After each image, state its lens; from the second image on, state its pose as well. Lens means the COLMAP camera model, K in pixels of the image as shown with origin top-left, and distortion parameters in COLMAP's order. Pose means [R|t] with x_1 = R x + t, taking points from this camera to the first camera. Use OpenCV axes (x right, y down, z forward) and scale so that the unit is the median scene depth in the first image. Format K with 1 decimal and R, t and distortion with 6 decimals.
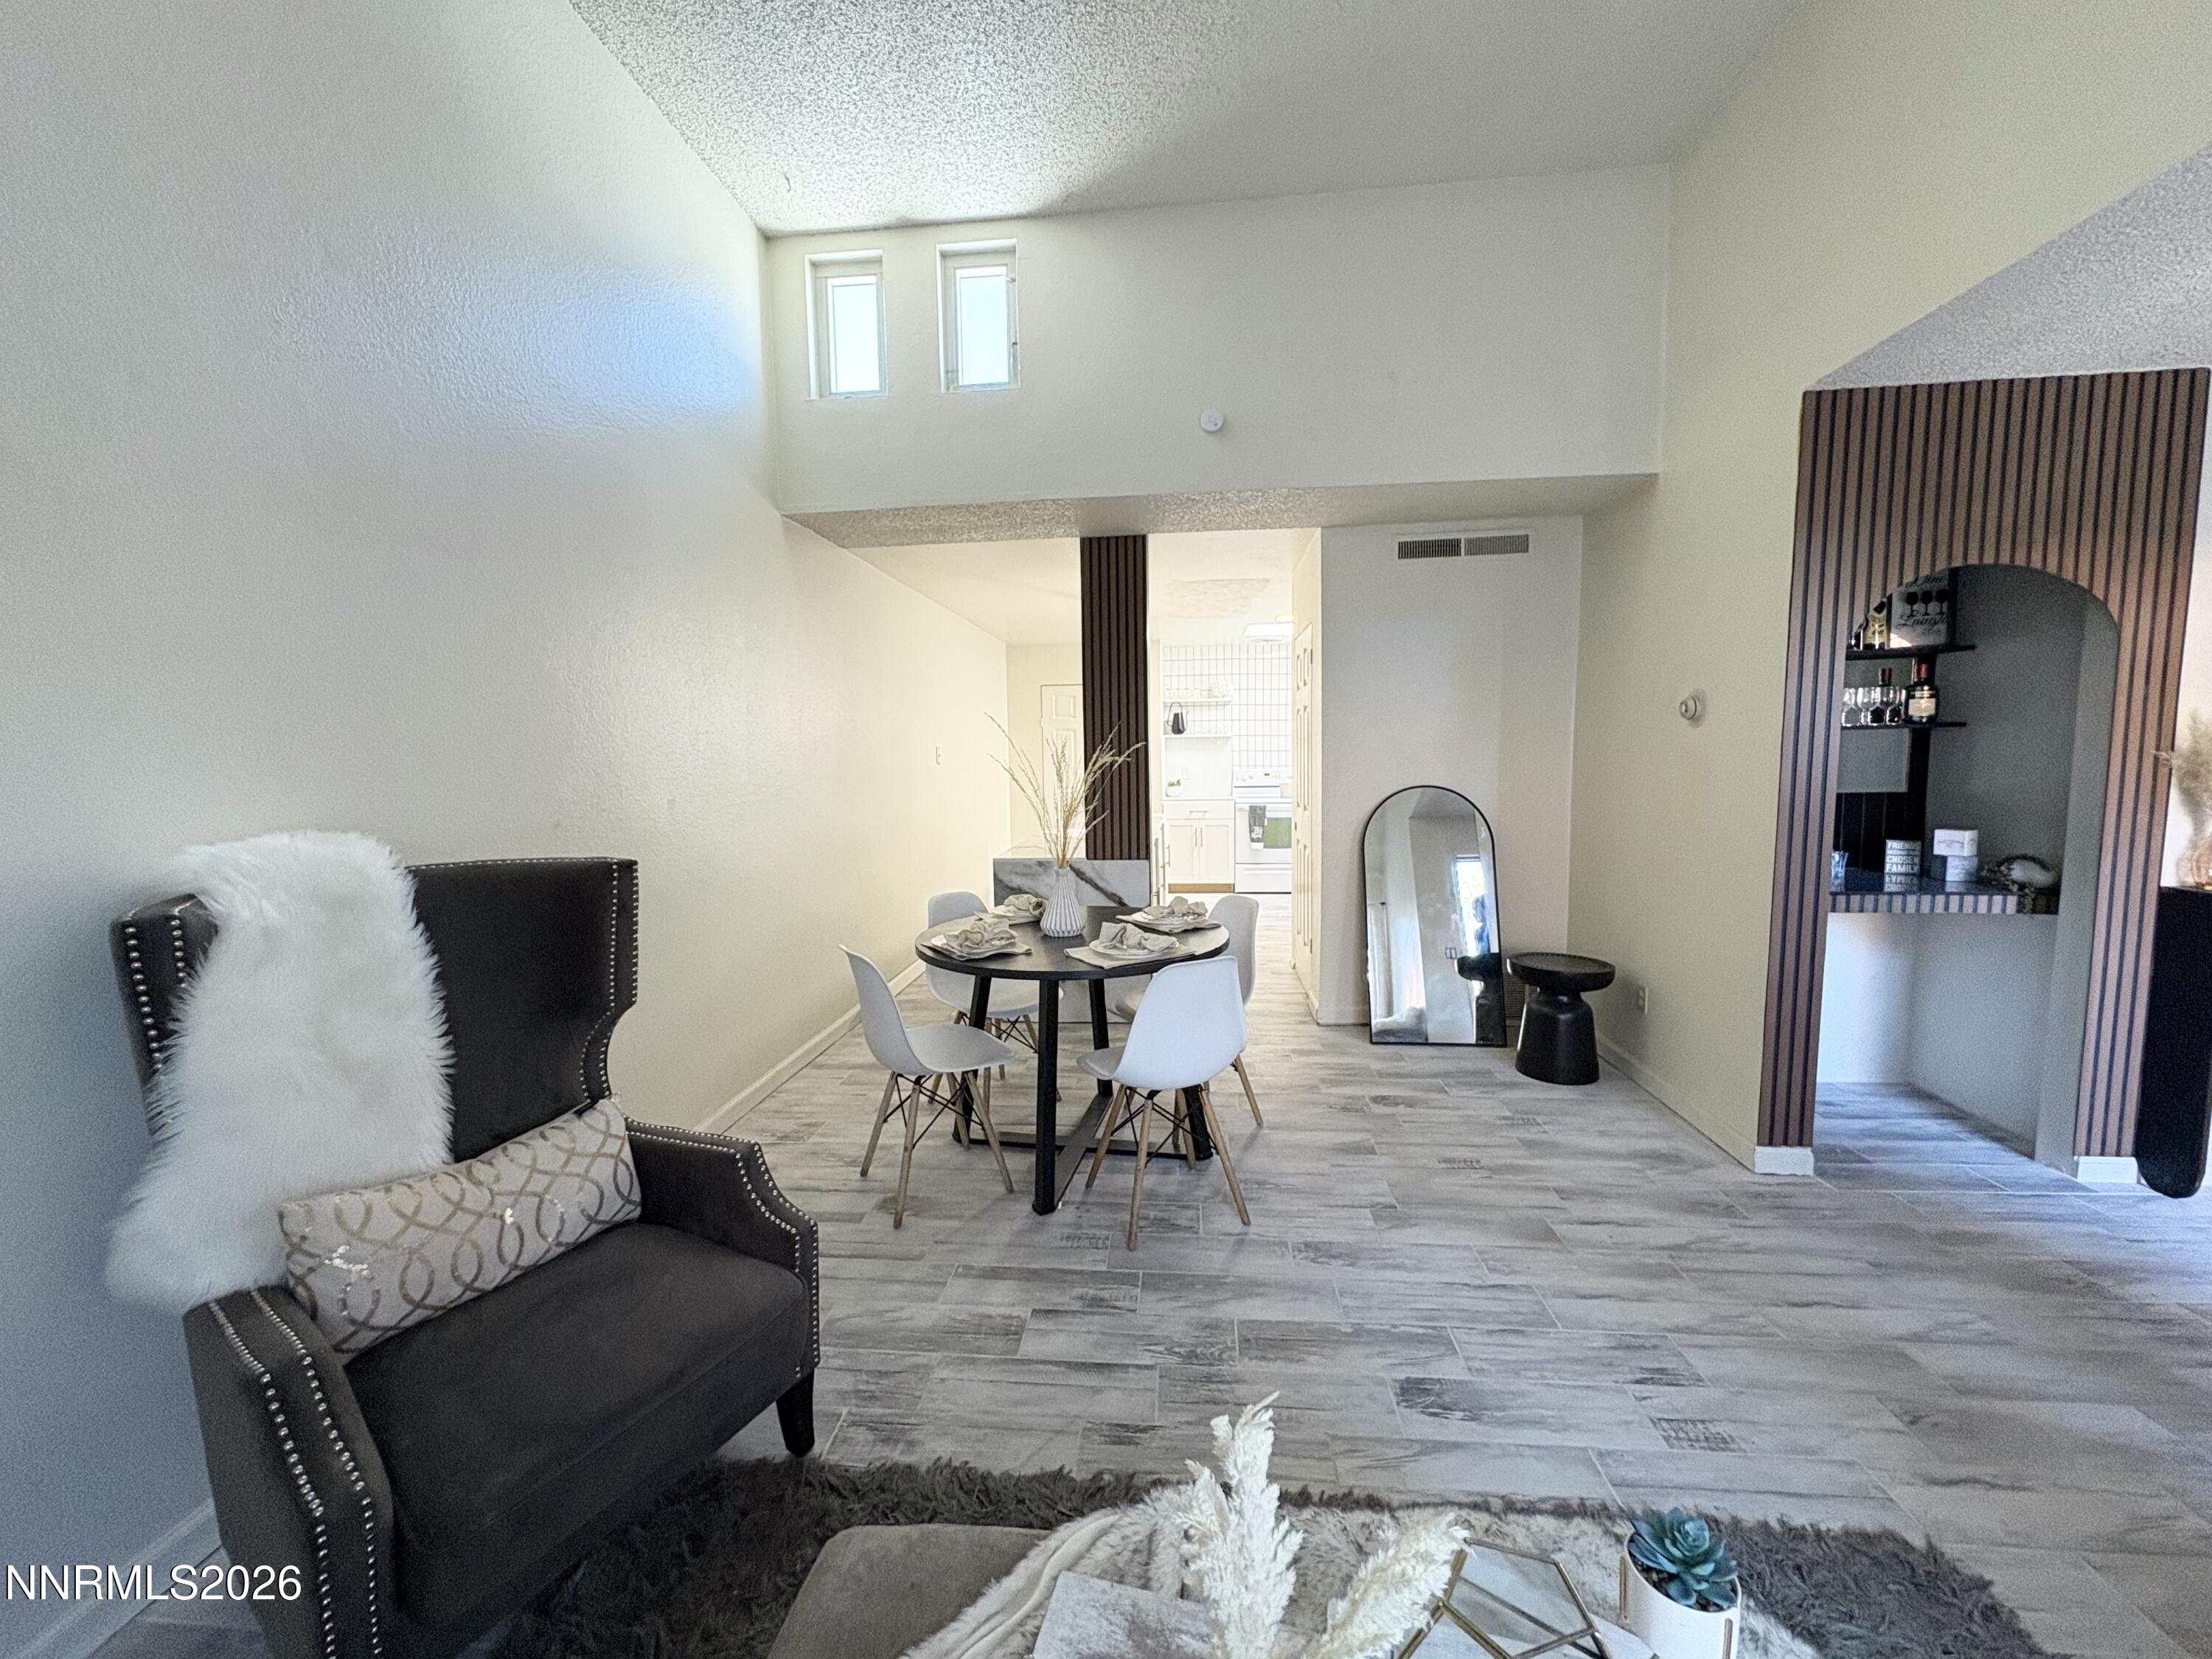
lens RADIAL K [[902.7, 0, 1106.0], [0, 902.7, 829.5], [0, 0, 1]] dist [-0.055969, -0.000247]
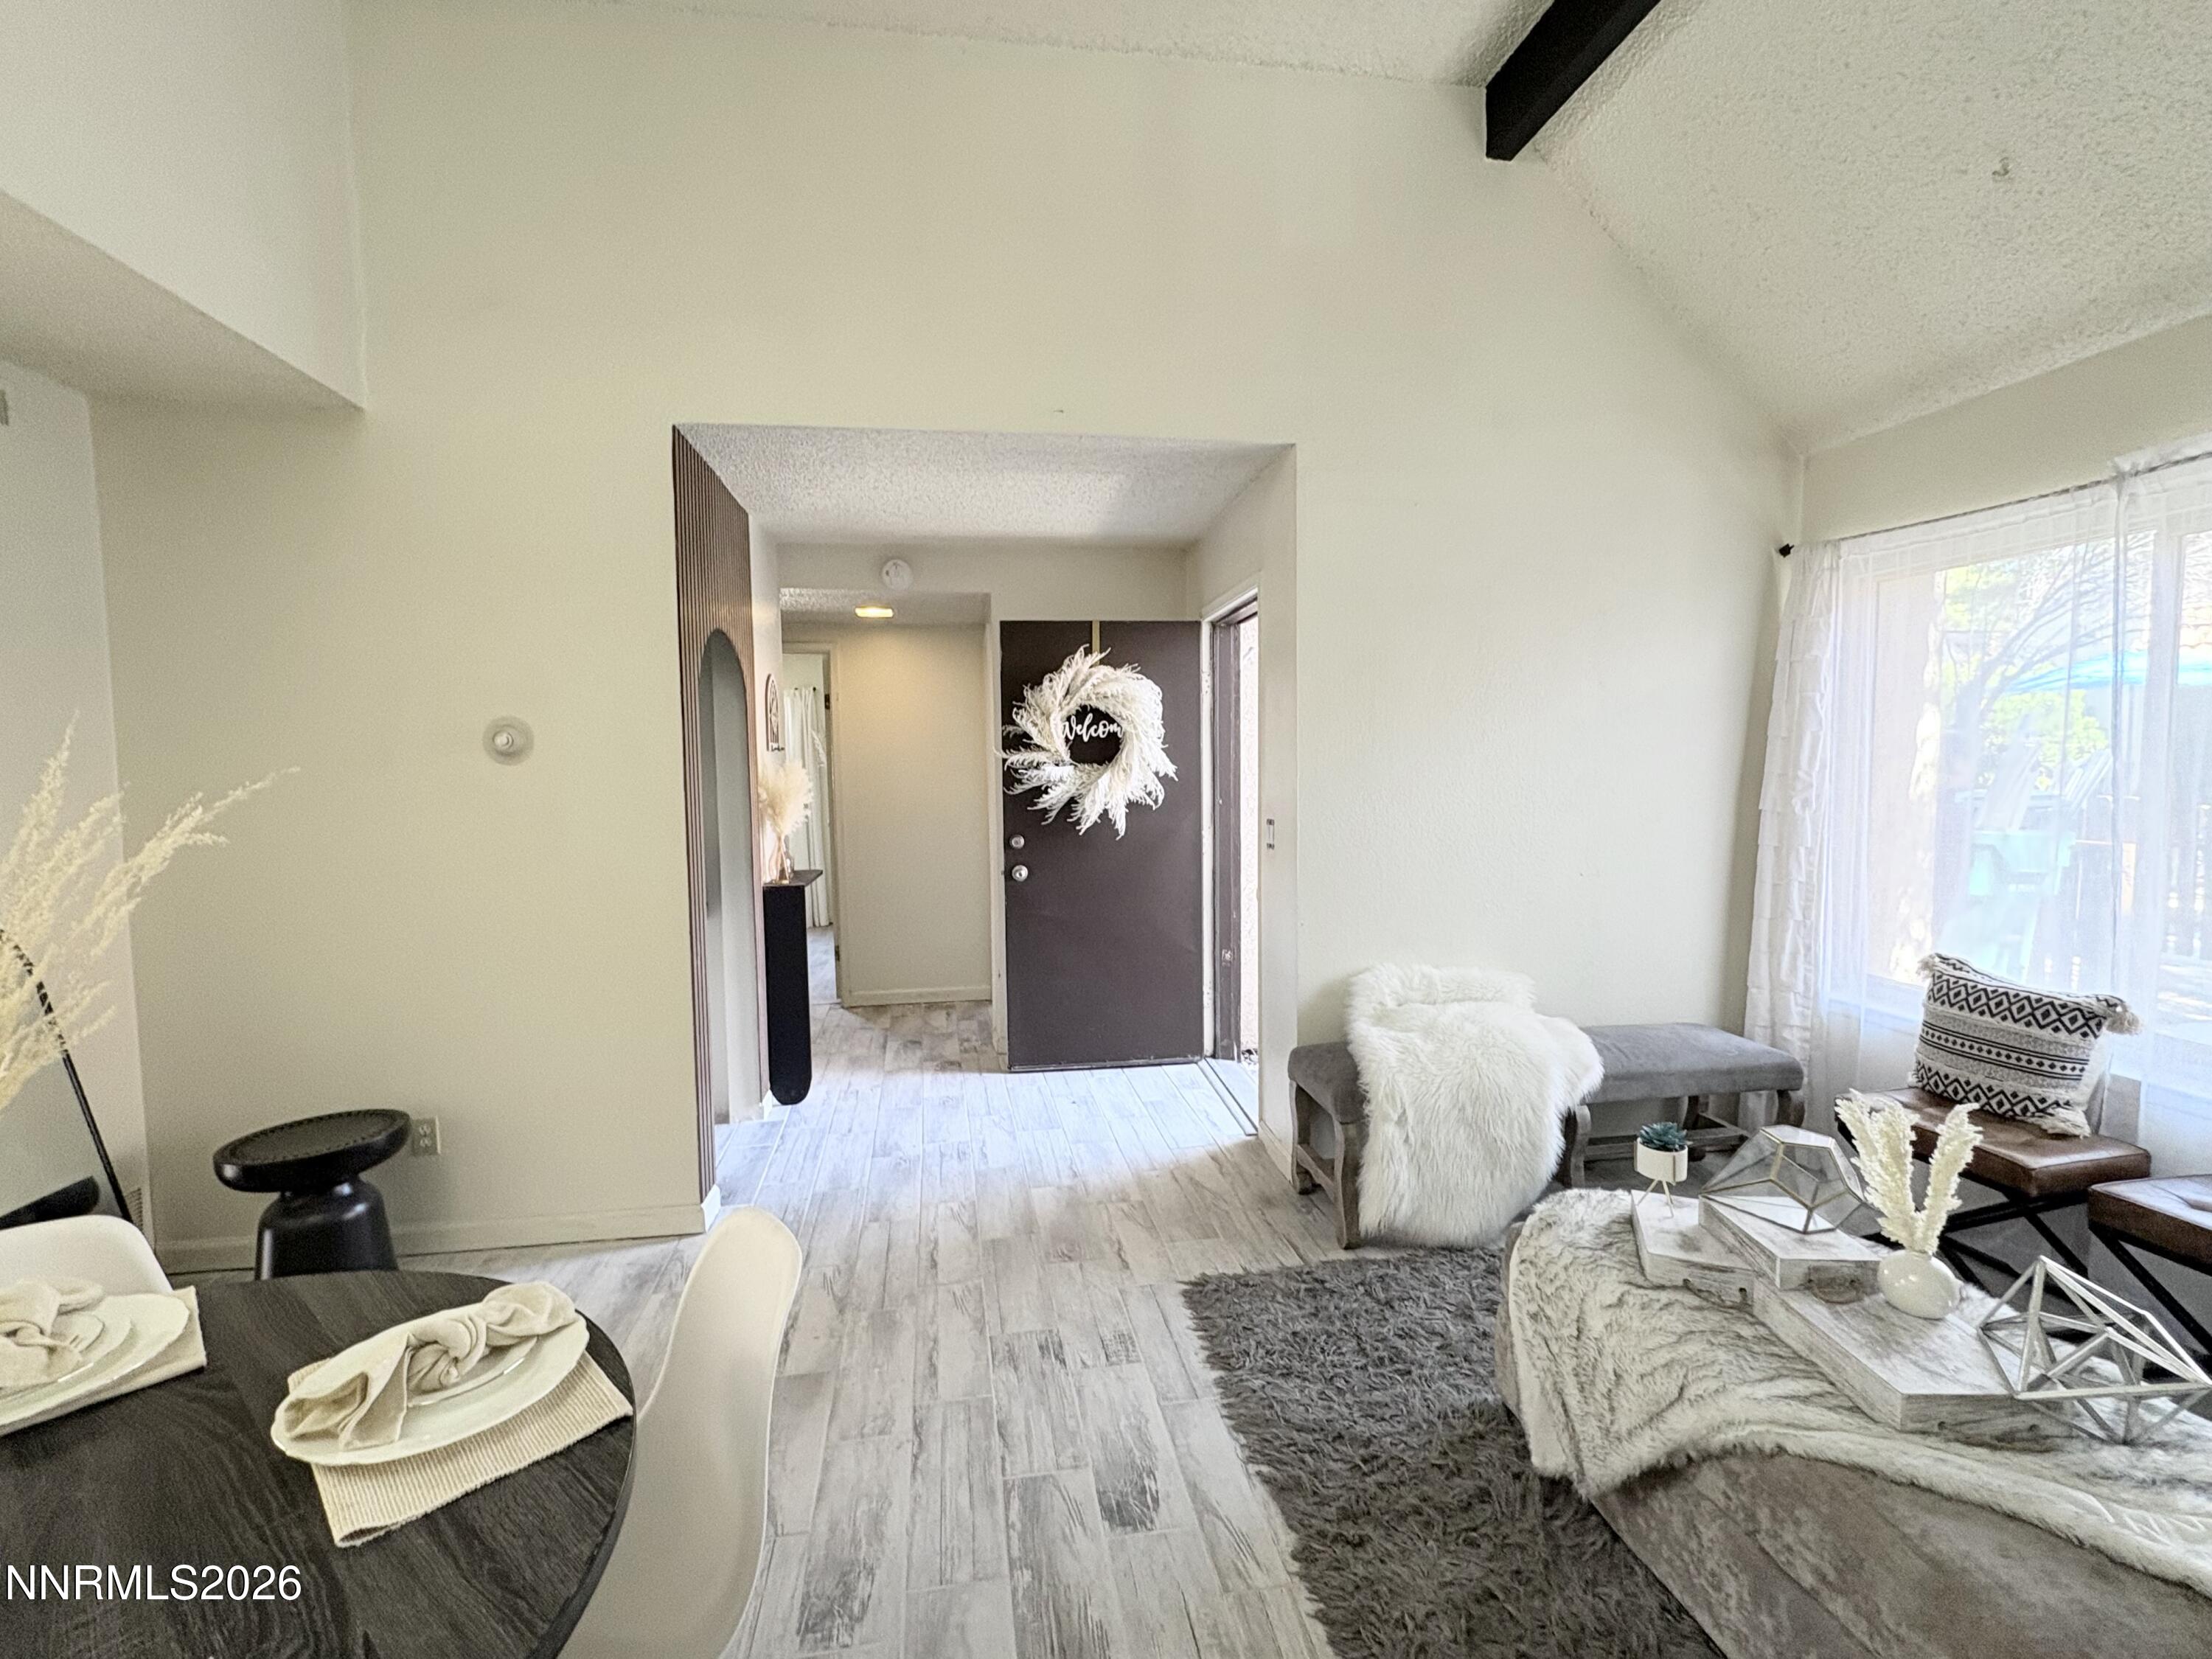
lens RADIAL K [[975.1, 0, 1106.0], [0, 975.1, 829.5], [0, 0, 1]] dist [0.000188, -0.000025]
pose [[-0.266921, -0.052021, 0.962313, -0.518153], [0.104799, 0.991054, 0.082643, -0.116679], [-0.958003, 0.122908, -0.259081, 1.119088]]
